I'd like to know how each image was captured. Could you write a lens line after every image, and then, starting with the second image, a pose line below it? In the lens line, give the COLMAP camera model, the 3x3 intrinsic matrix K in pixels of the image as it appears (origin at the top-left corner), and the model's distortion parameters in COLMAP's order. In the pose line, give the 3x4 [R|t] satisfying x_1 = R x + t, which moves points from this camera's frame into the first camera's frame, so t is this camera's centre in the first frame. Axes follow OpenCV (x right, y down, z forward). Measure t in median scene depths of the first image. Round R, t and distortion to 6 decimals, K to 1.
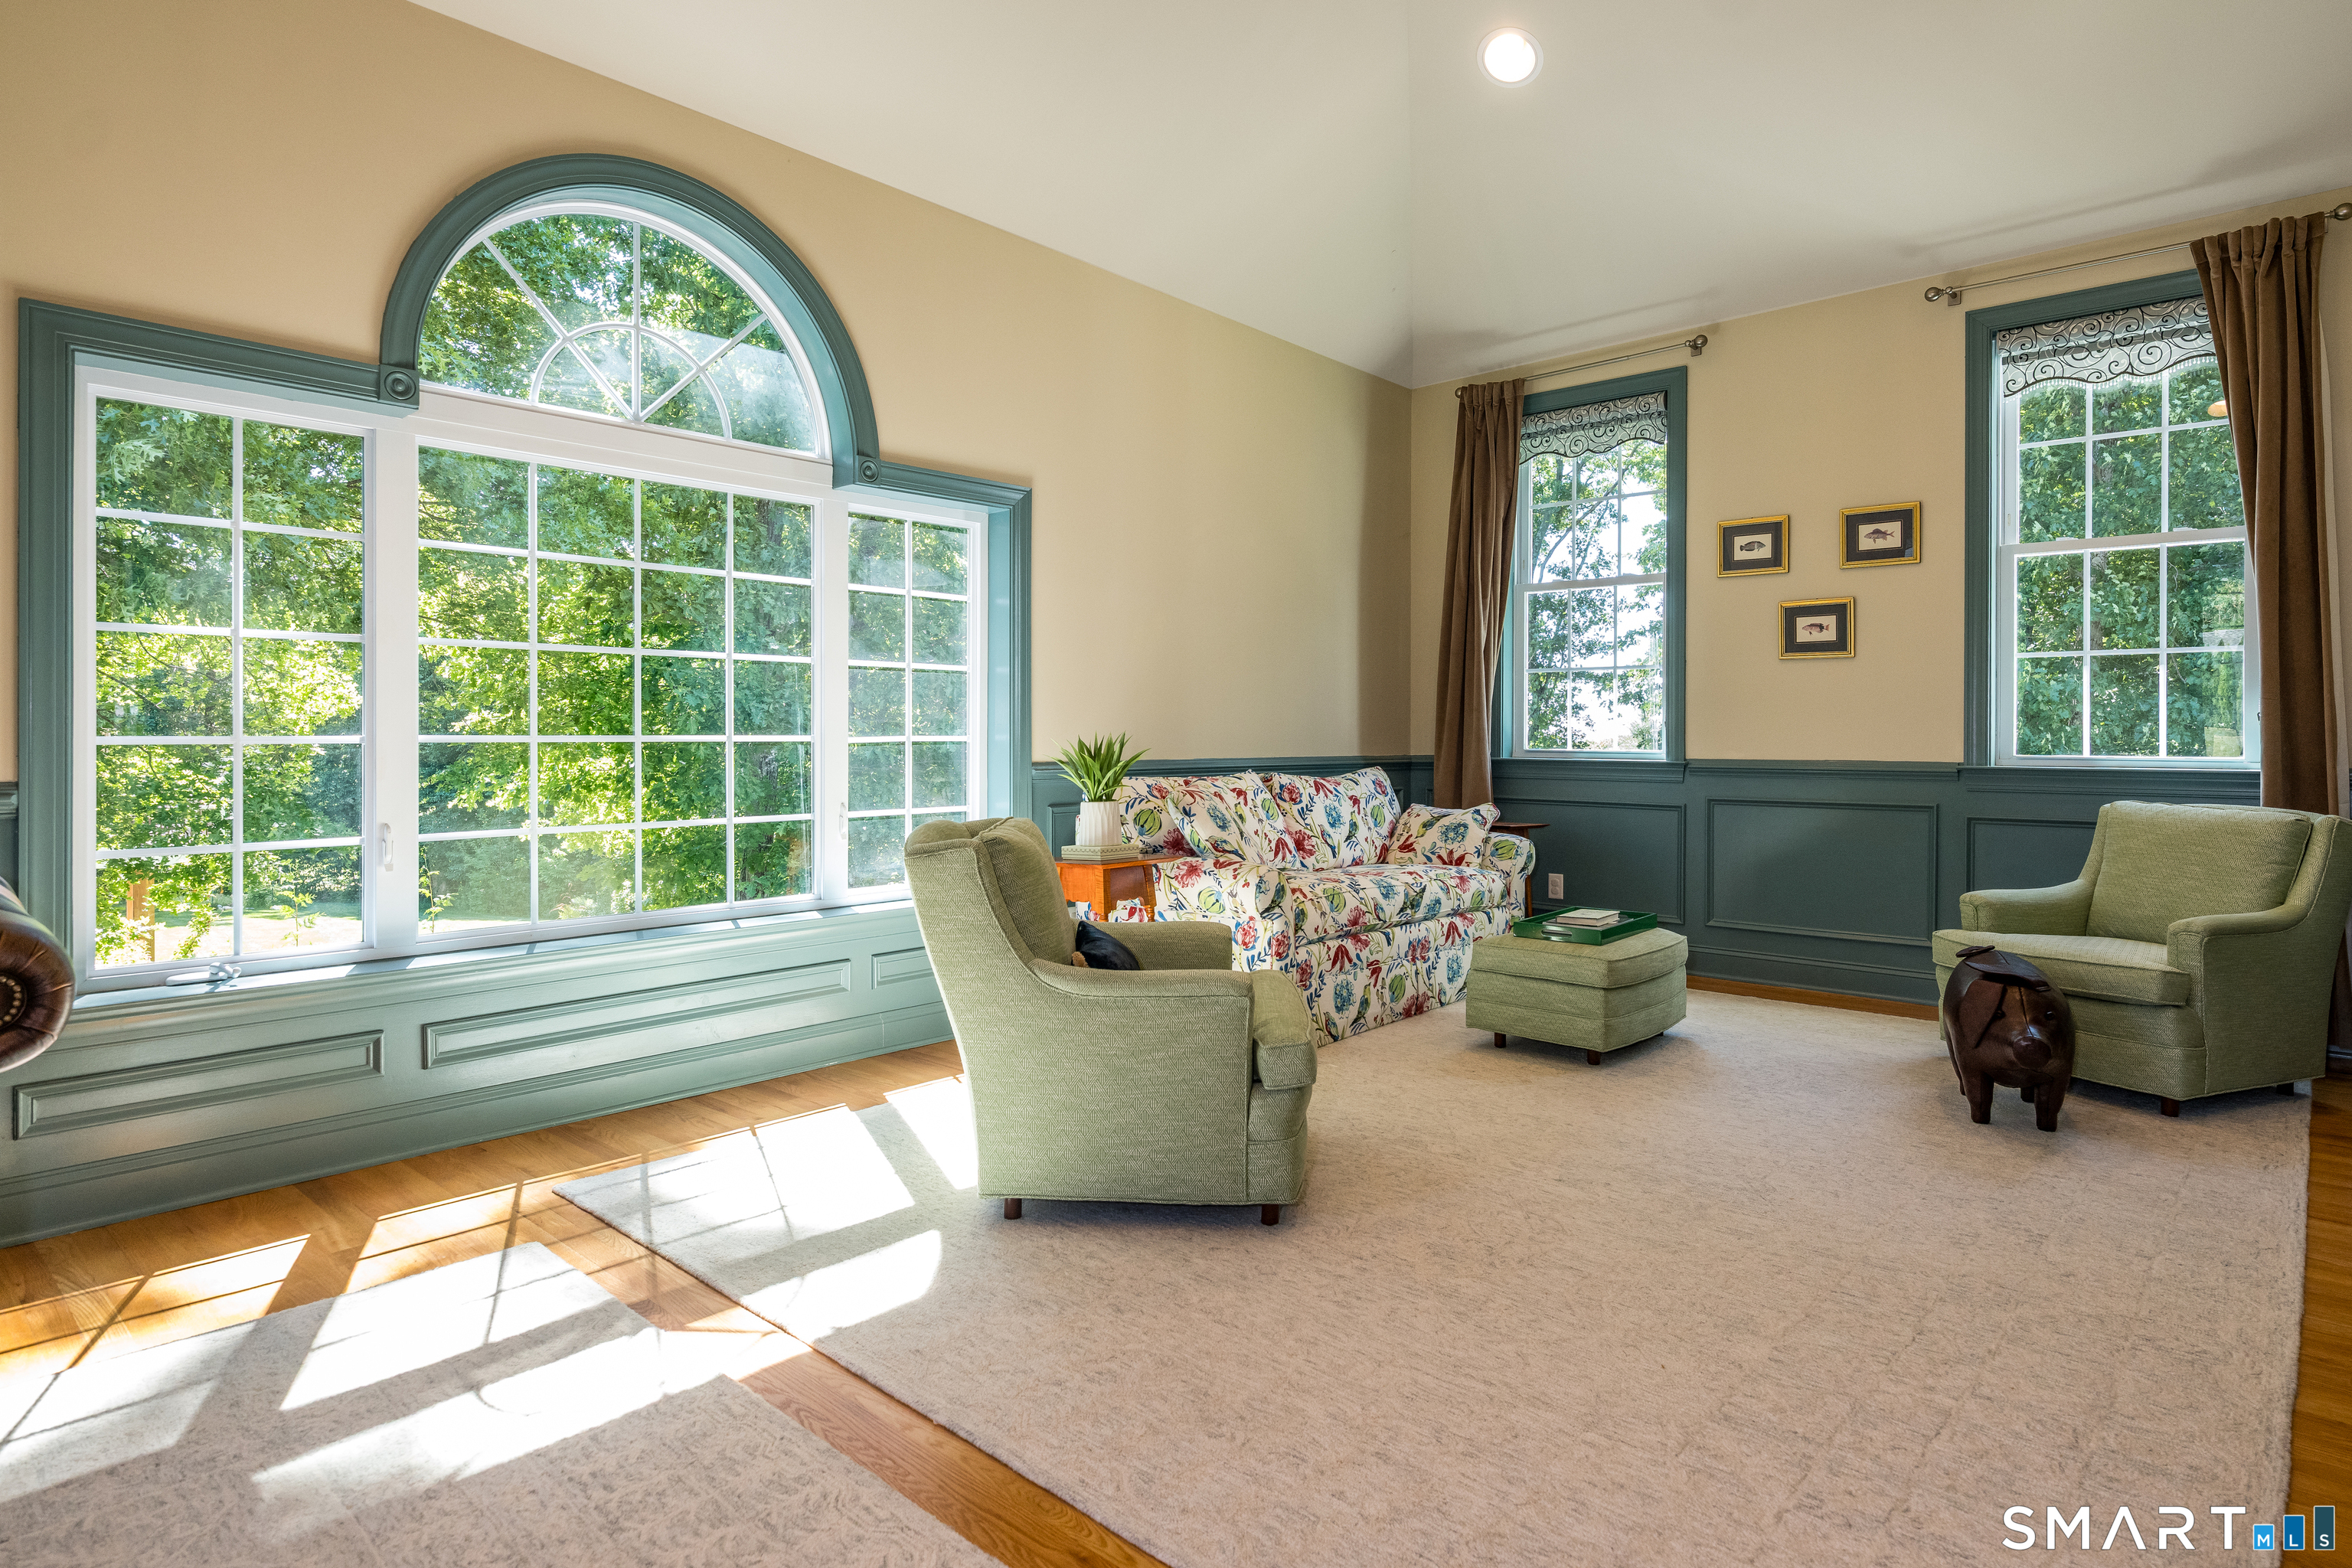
lens RADIAL K [[1264.6, 0, 1178.8], [0, 1264.6, 743.3], [0, 0, 1]] dist [-0.000515, -0.000778]
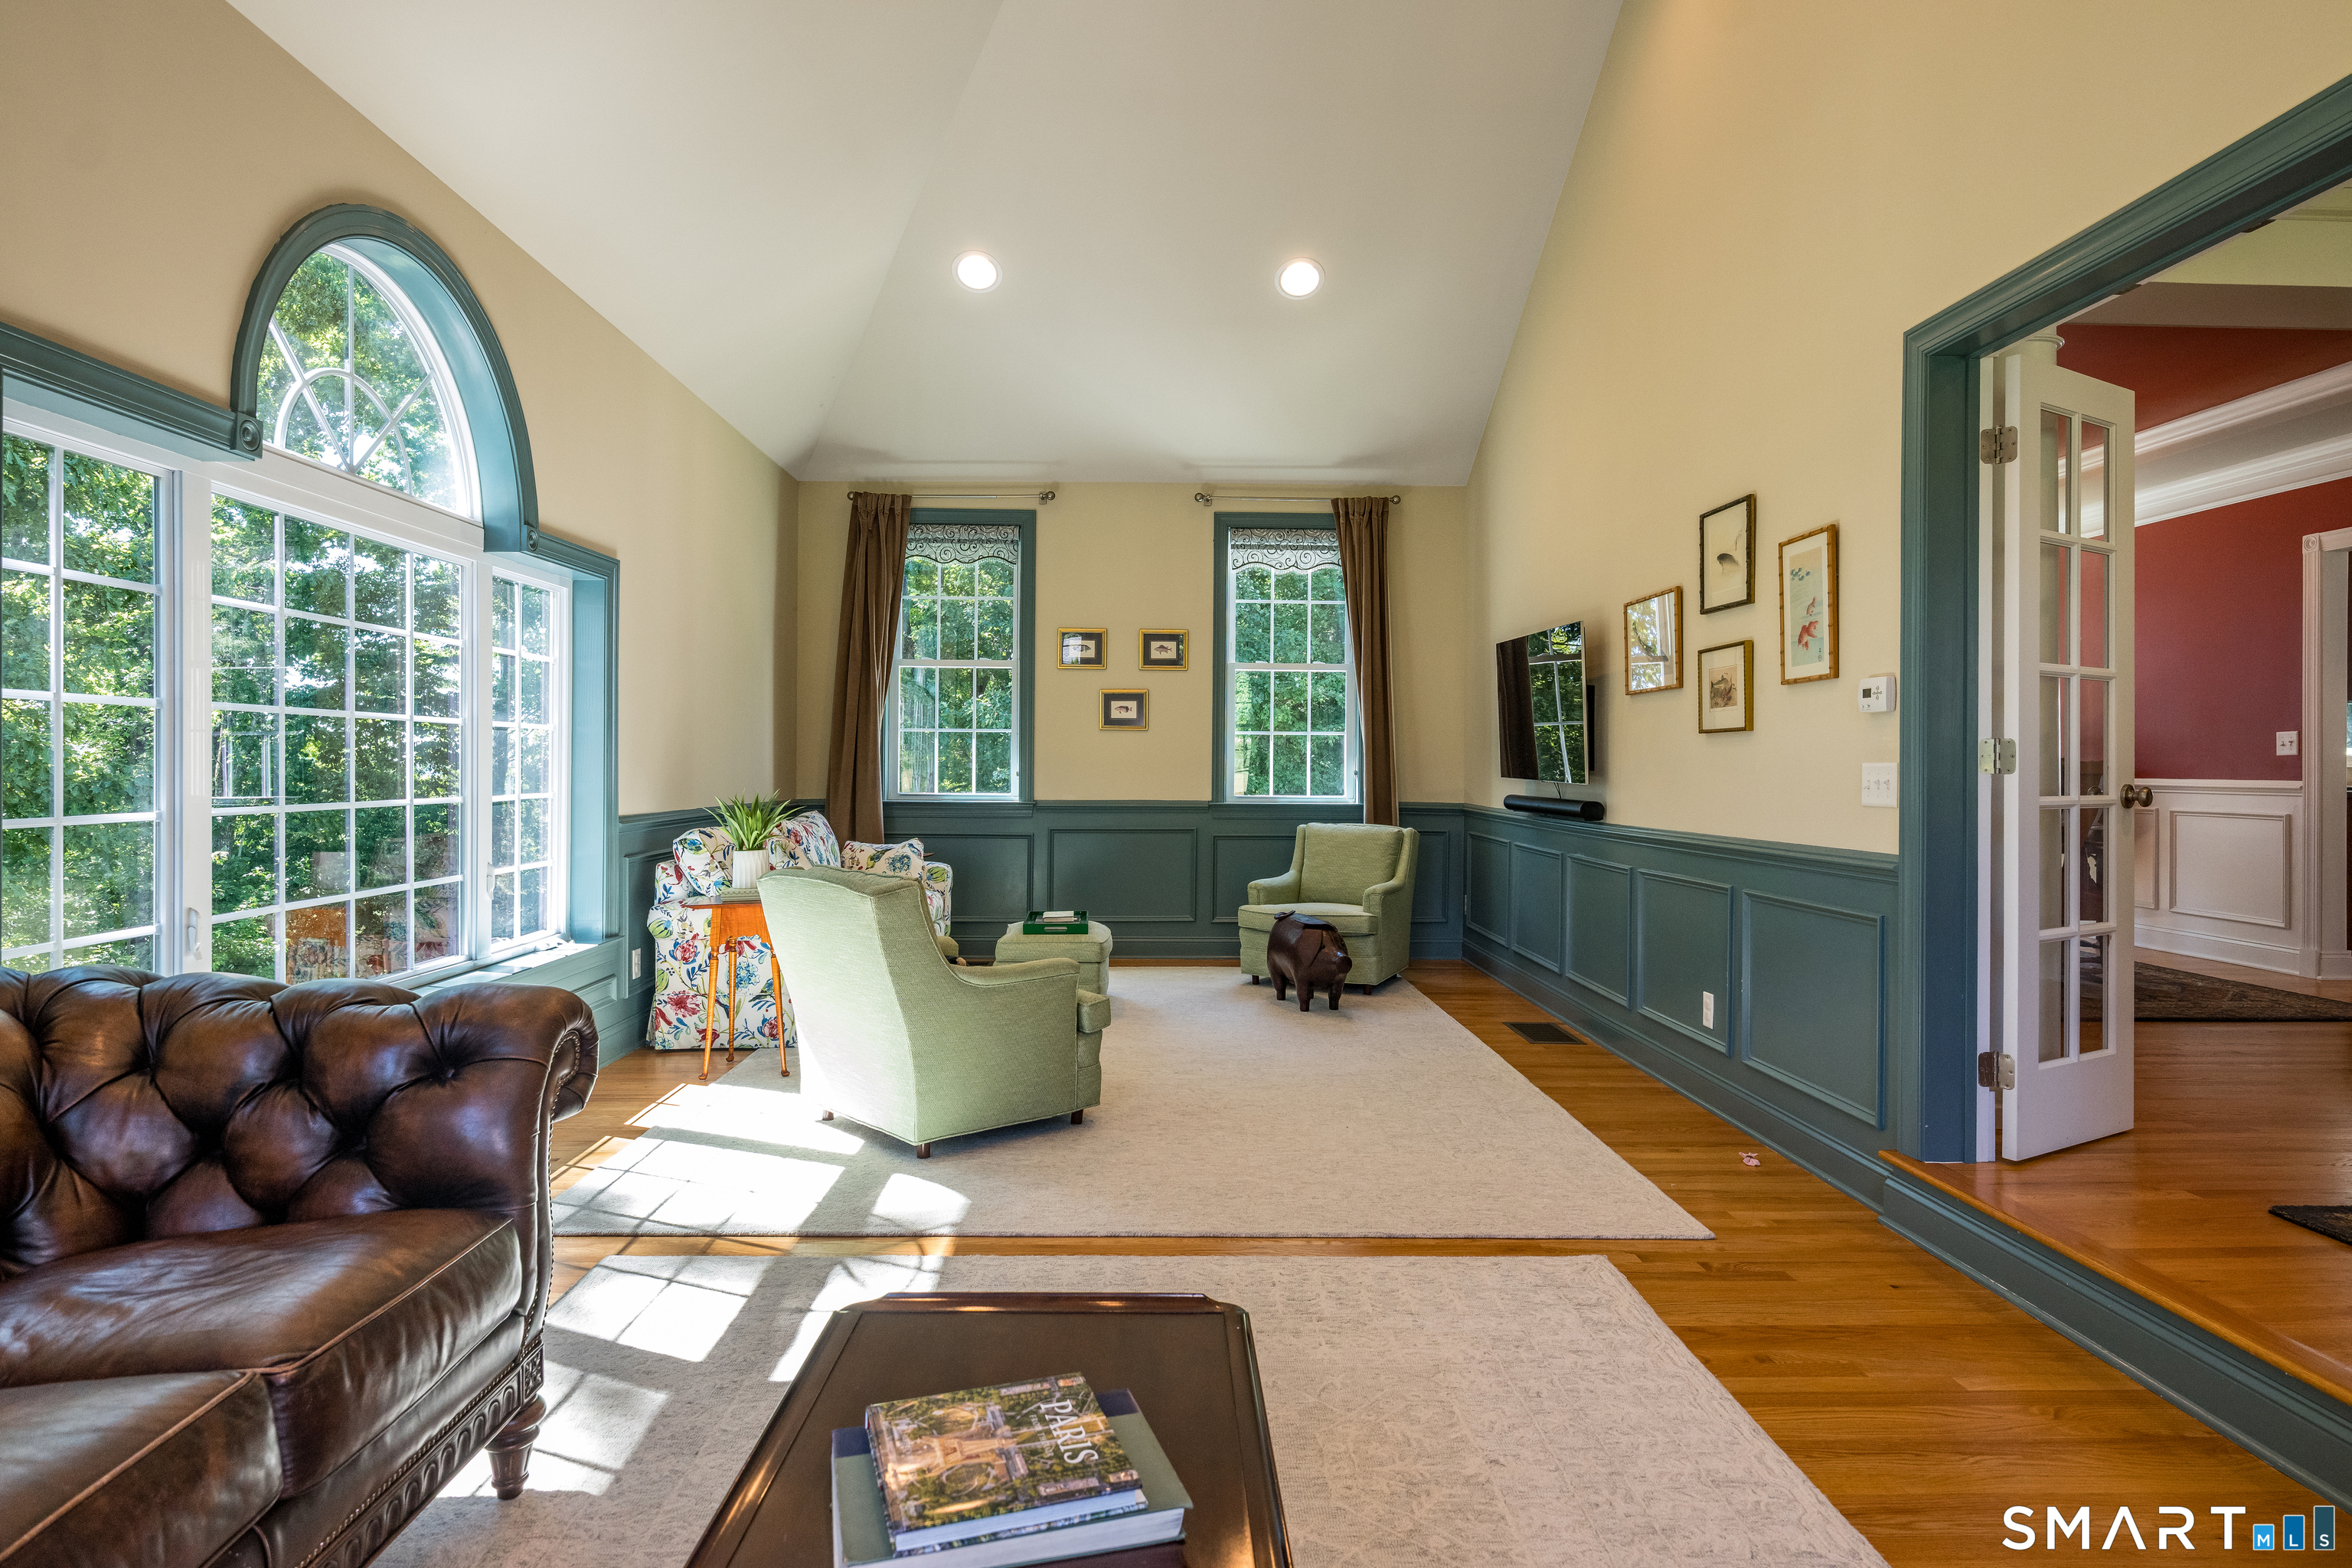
lens RADIAL K [[1235.6, 0, 1176.0], [0, 1235.6, 784.0], [0, 0, 1]] dist [0.000631, -0.000434]
pose [[0.731608, -0.008422, 0.681673, -0.475949], [0.001269, 0.999939, 0.010991, -0.023556], [-0.681724, -0.007176, 0.731574, -0.088444]]
